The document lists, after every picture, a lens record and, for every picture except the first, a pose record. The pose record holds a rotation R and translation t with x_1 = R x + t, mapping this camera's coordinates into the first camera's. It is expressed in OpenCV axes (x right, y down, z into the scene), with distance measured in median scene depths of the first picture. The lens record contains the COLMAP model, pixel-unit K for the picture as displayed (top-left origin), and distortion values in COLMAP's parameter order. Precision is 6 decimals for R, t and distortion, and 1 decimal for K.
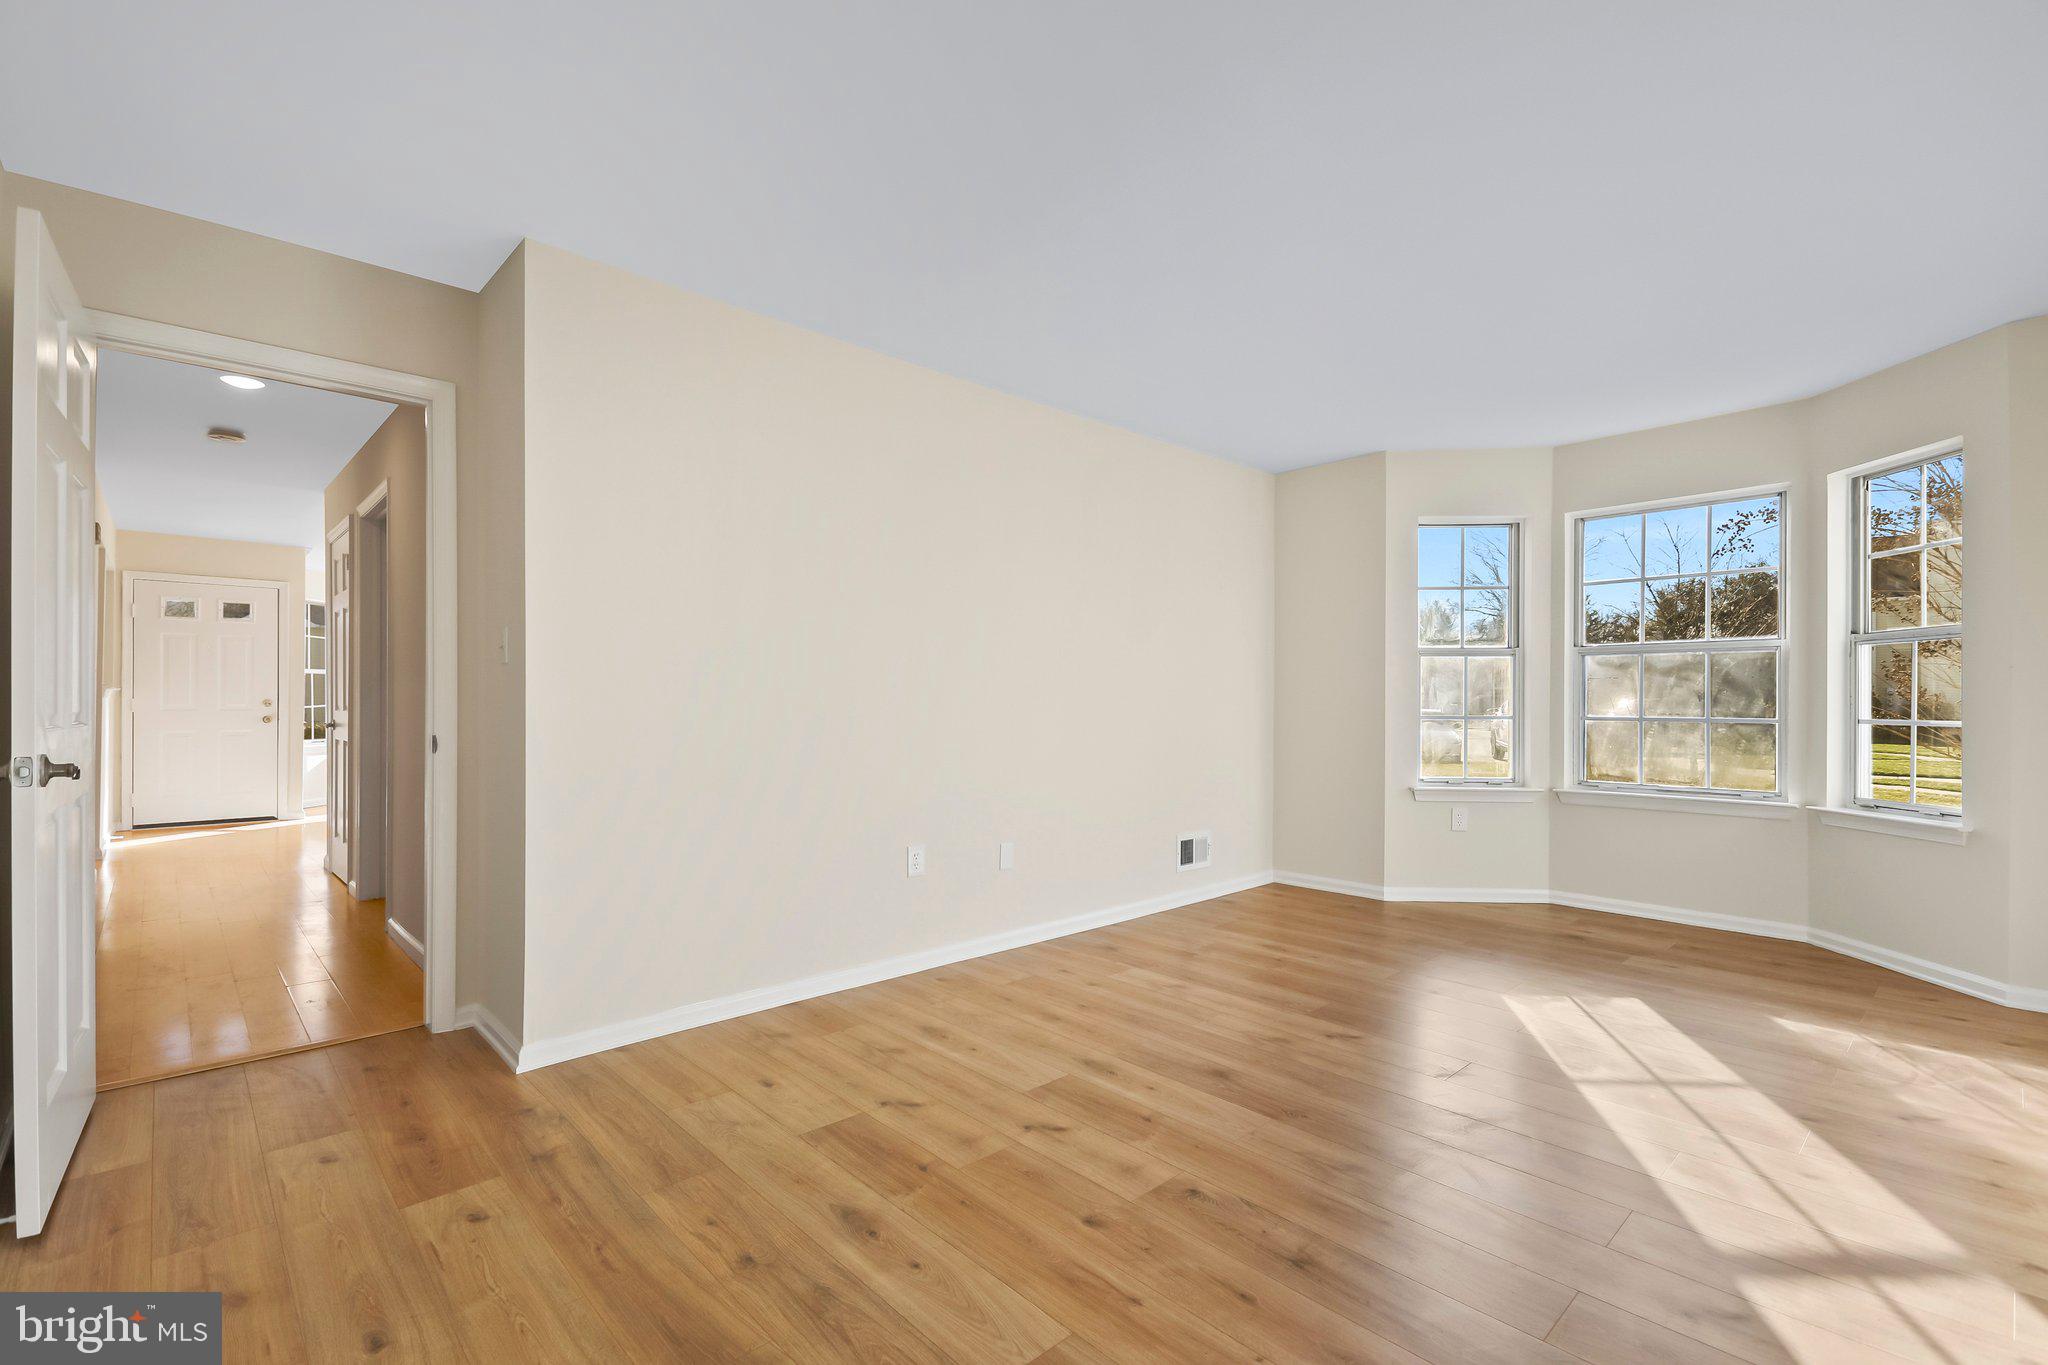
lens RADIAL K [[915.6, 0, 1014.6], [0, 915.6, 681.1], [0, 0, 1]] dist [0.014531, 0.000062]
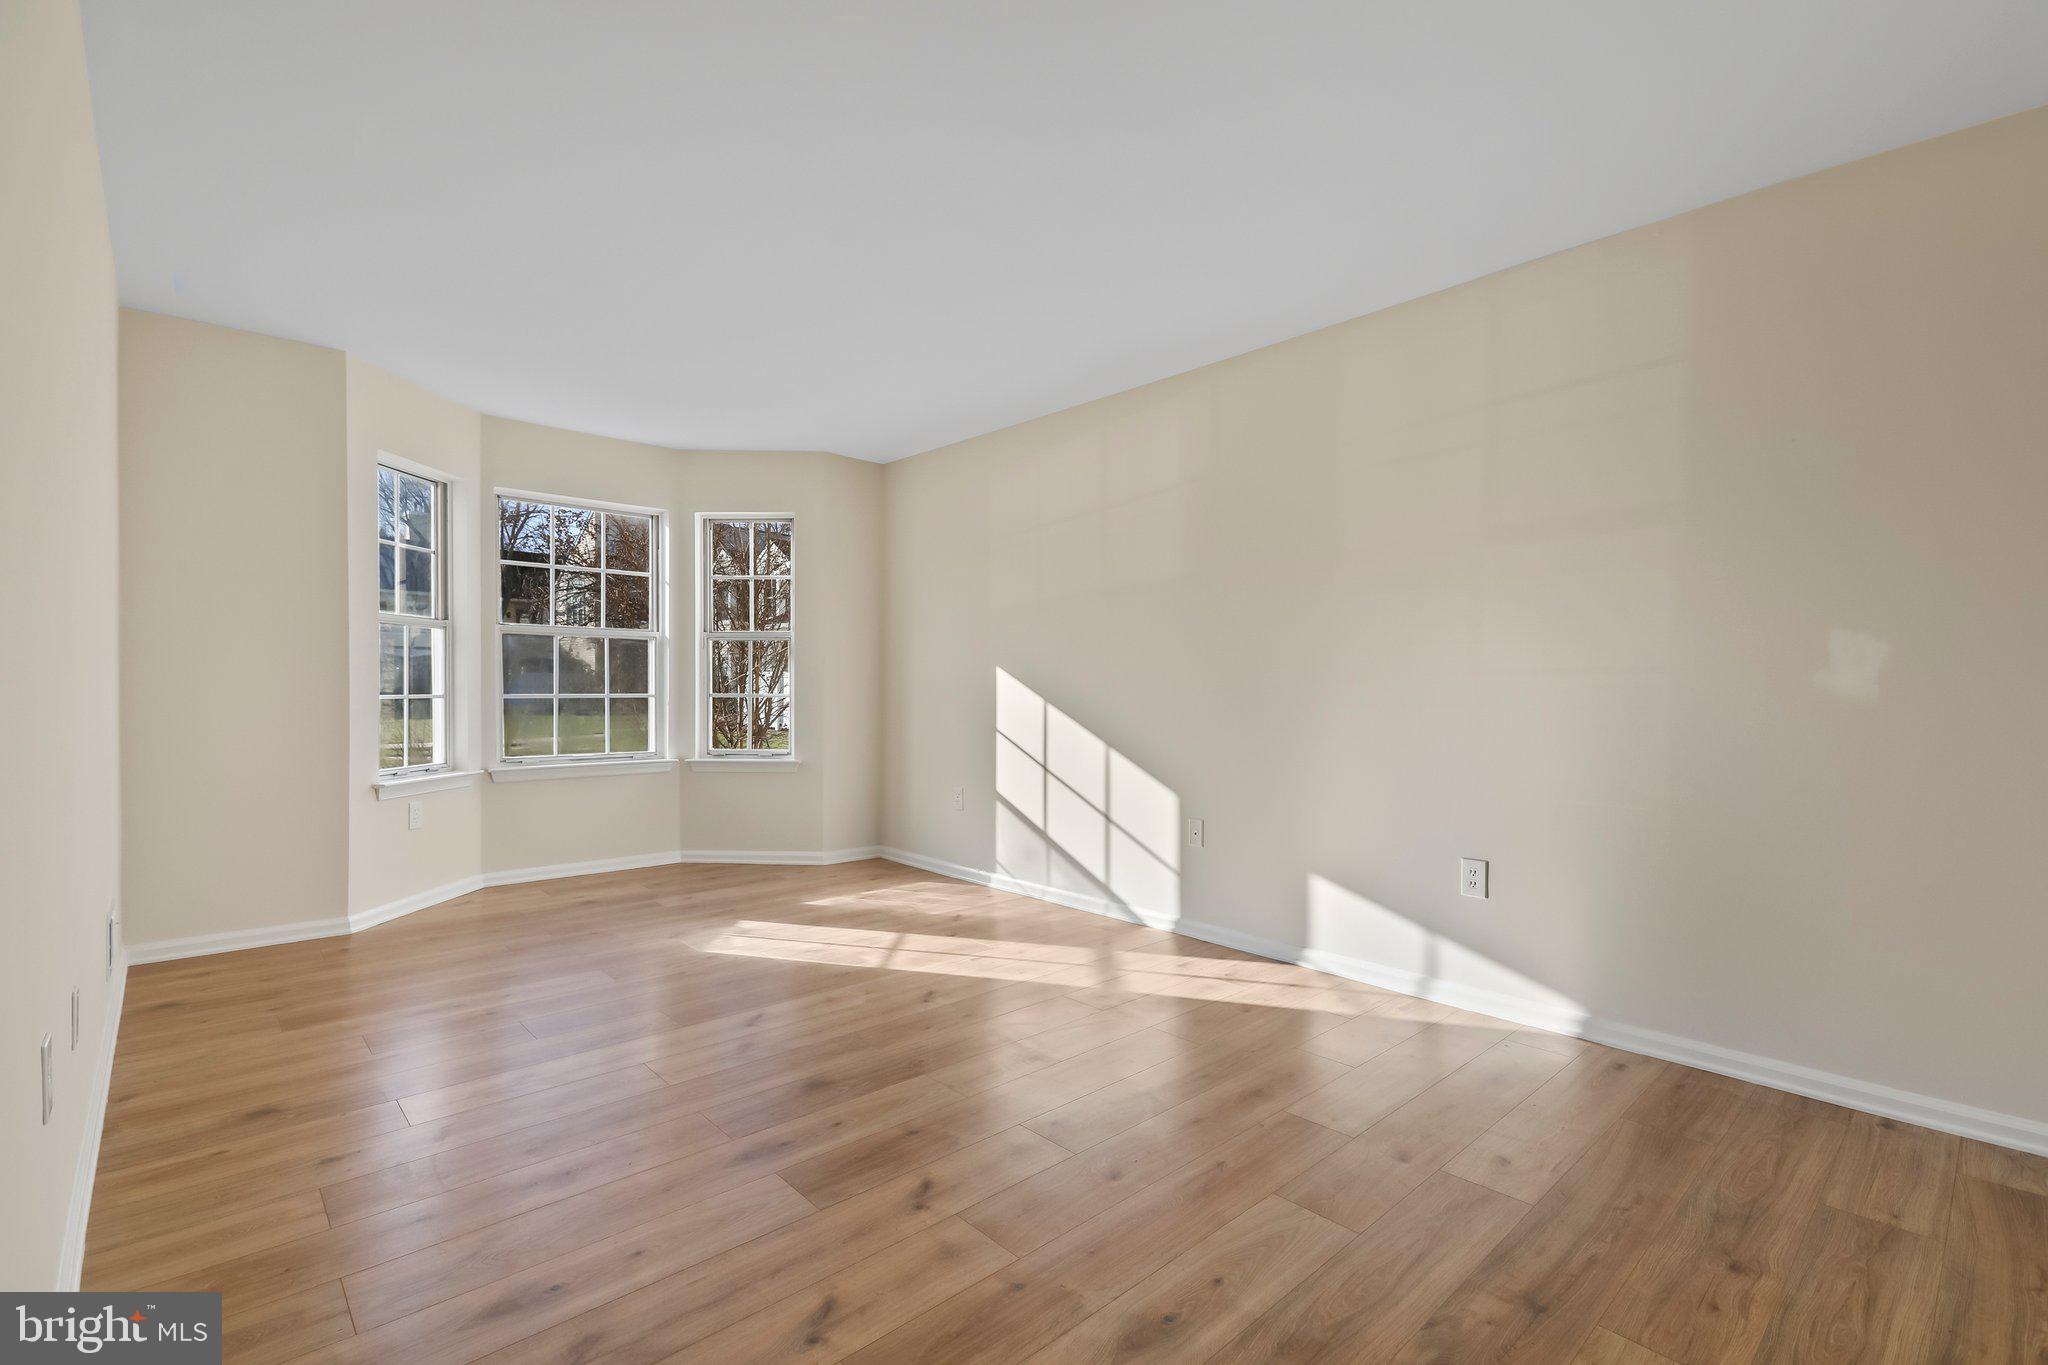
lens RADIAL K [[915.6, 0, 1014.6], [0, 915.6, 681.1], [0, 0, 1]] dist [0.014531, 0.000062]
pose [[-0.004729, 0.004122, 0.999980, -0.663472], [-0.029633, 0.999552, -0.004261, 0.021013], [-0.999550, -0.029652, -0.004605, 0.777519]]
